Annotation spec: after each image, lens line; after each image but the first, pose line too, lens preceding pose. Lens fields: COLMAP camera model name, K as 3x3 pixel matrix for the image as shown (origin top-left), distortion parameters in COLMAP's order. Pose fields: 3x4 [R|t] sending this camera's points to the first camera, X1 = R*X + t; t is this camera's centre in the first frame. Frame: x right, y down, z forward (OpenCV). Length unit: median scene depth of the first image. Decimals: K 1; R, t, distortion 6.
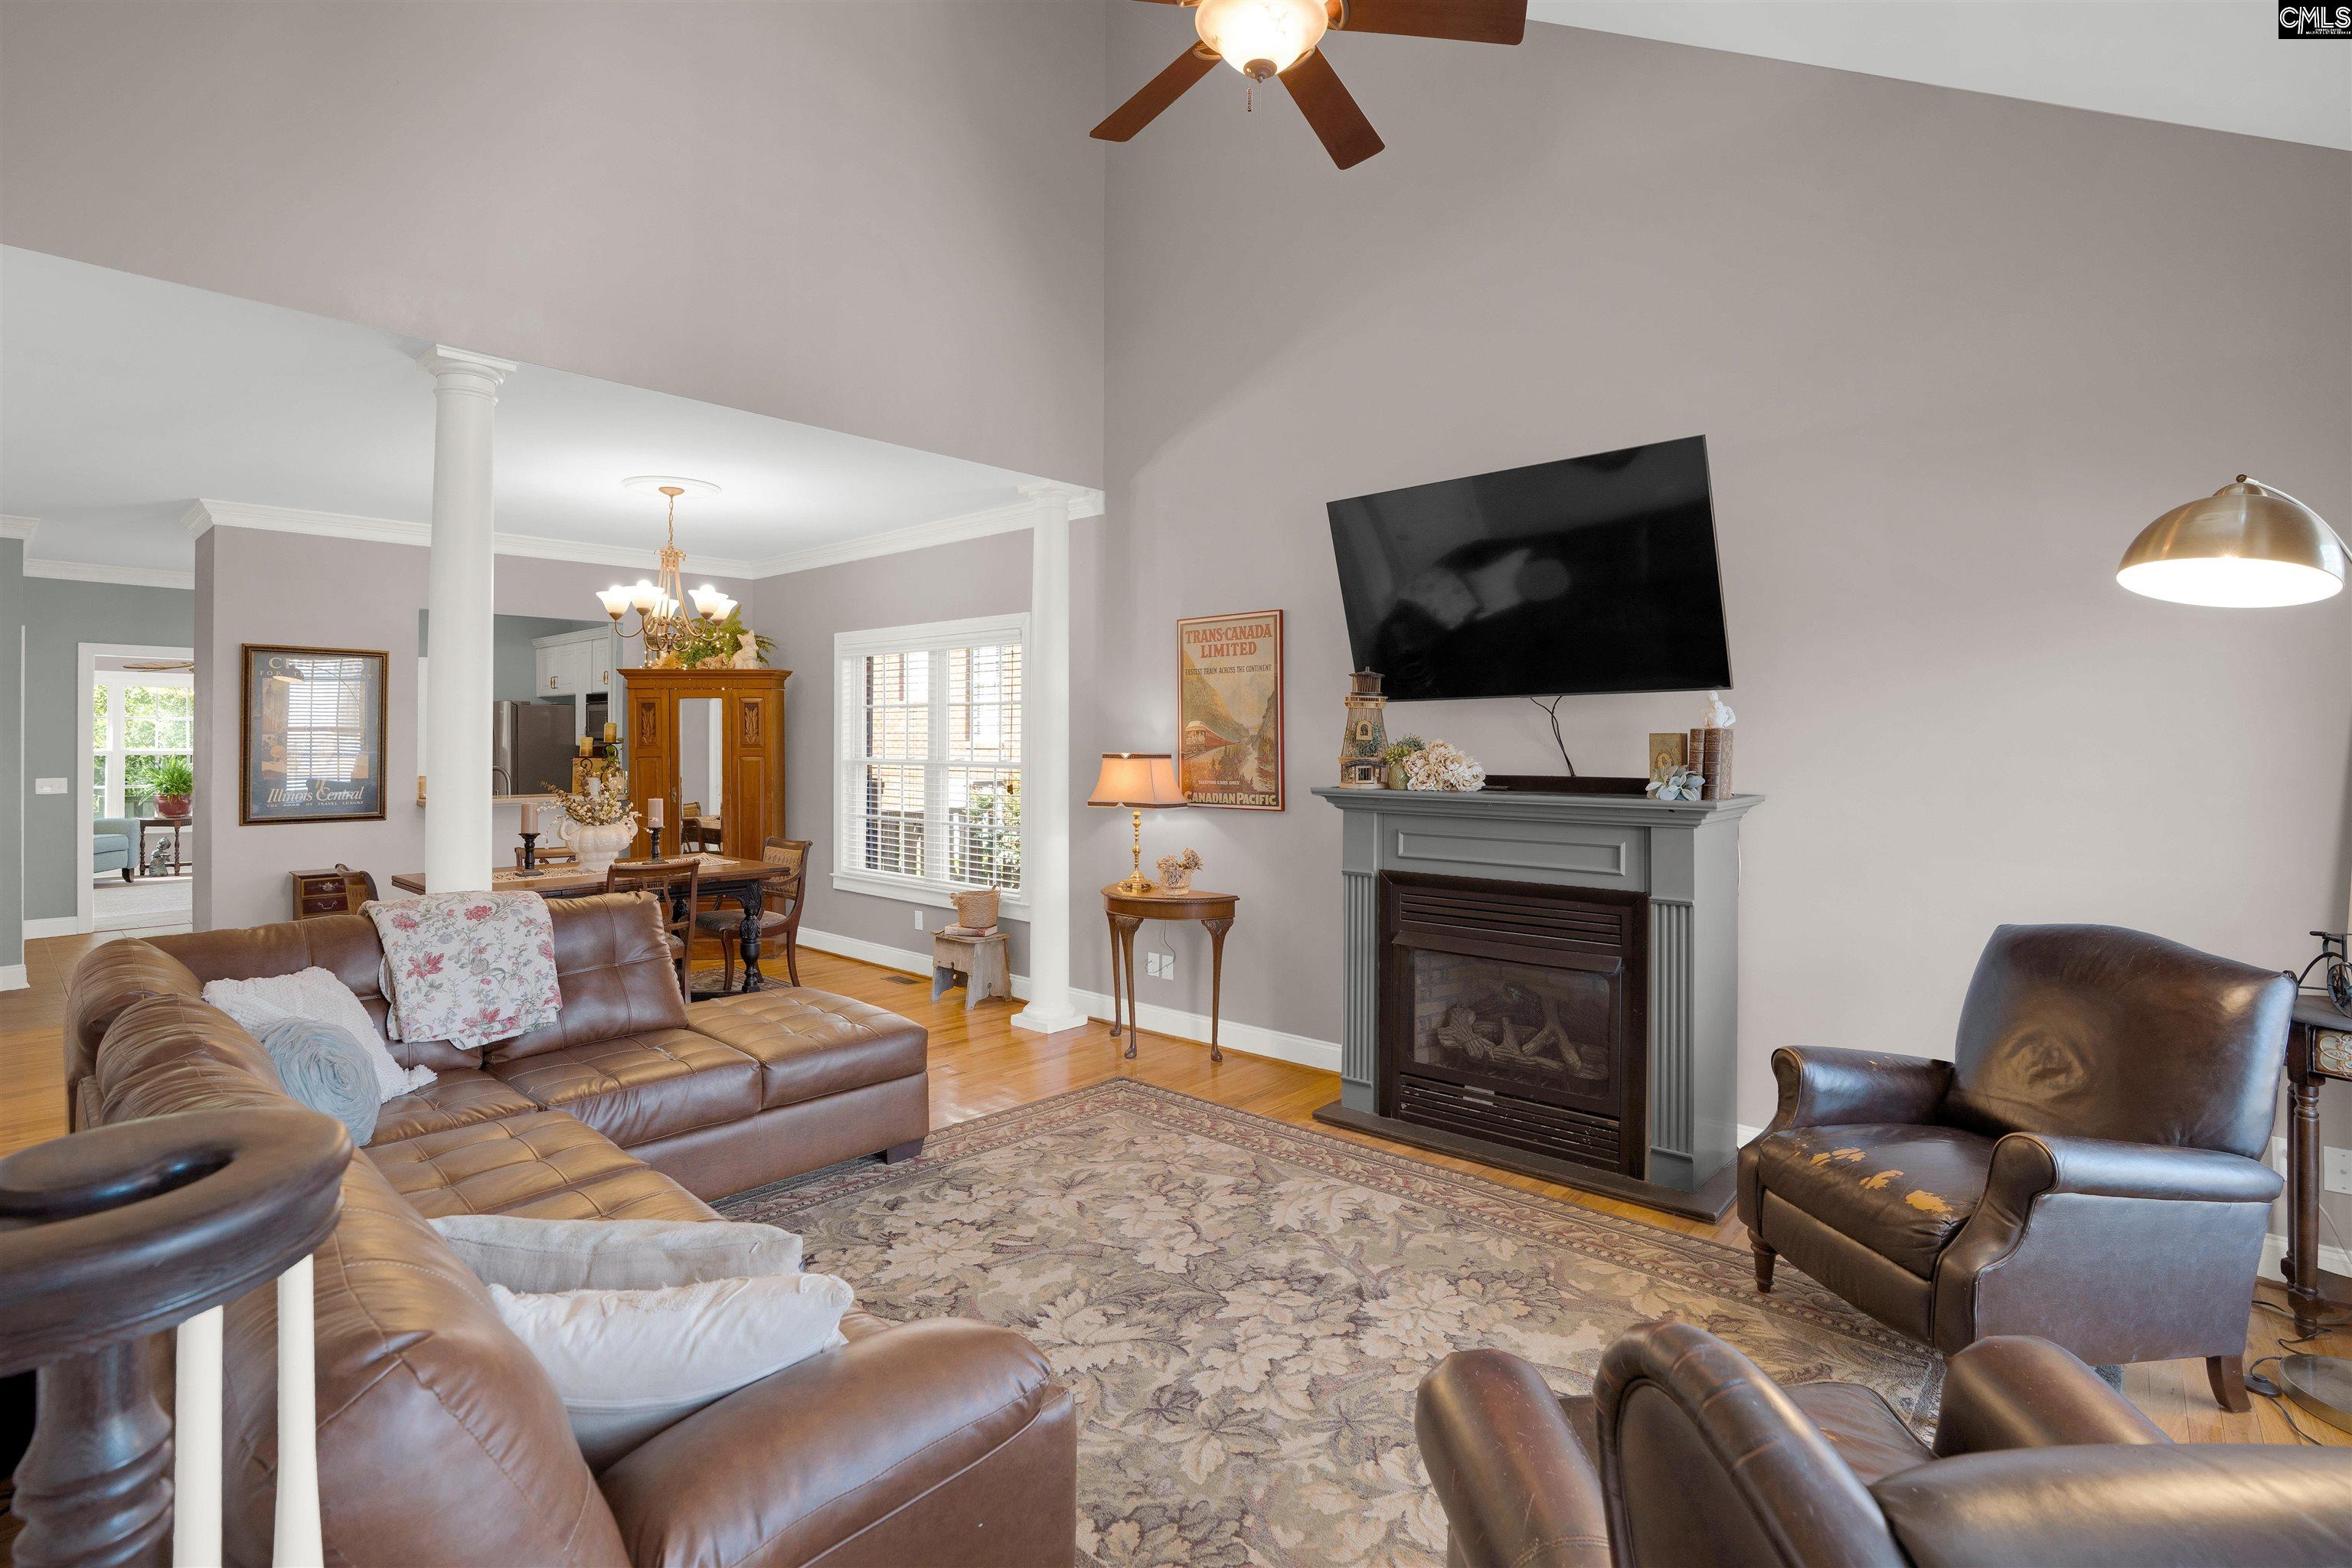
lens RADIAL K [[1096.2, 0, 1193.5], [0, 1096.2, 741.2], [0, 0, 1]] dist [-0.041023, 0.009744]
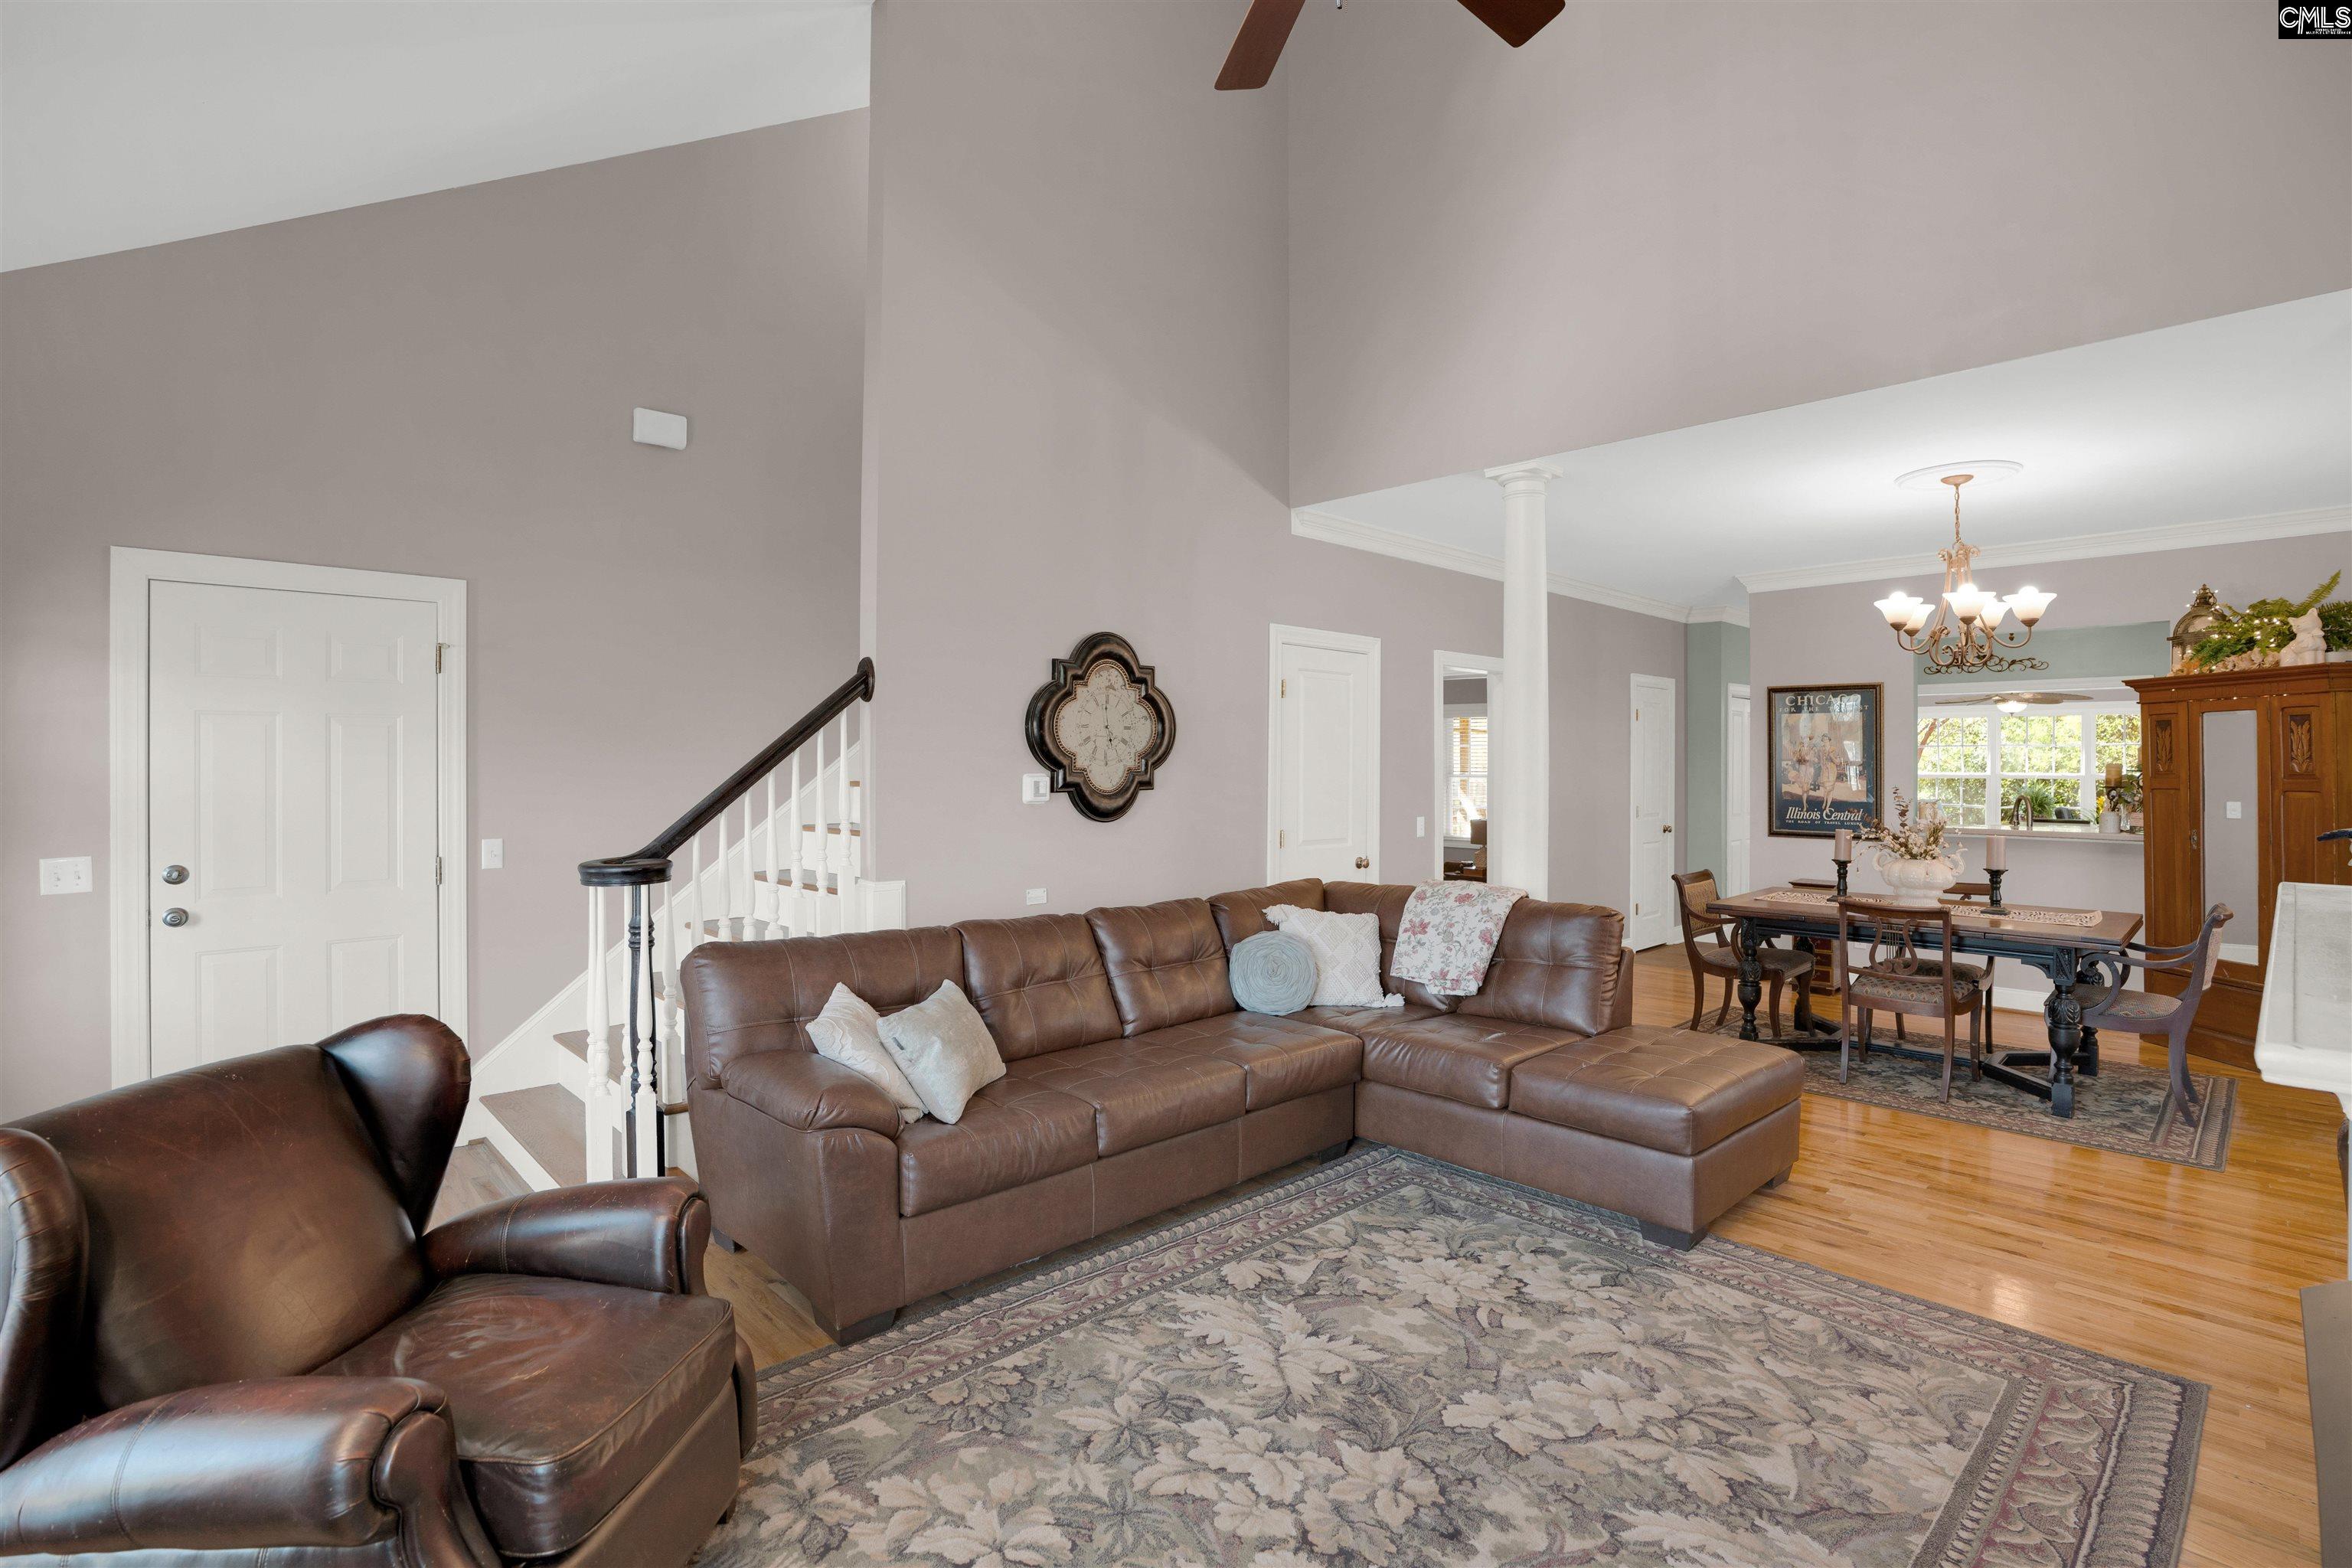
lens RADIAL K [[1096.2, 0, 1182.1], [0, 1096.2, 768.1], [0, 0, 1]] dist [-0.041023, 0.009744]
pose [[-0.070657, 0.001265, -0.997500, 0.707793], [-0.000631, 0.999999, 0.001313, -0.002576], [0.997500, 0.000722, -0.070656, 0.751127]]
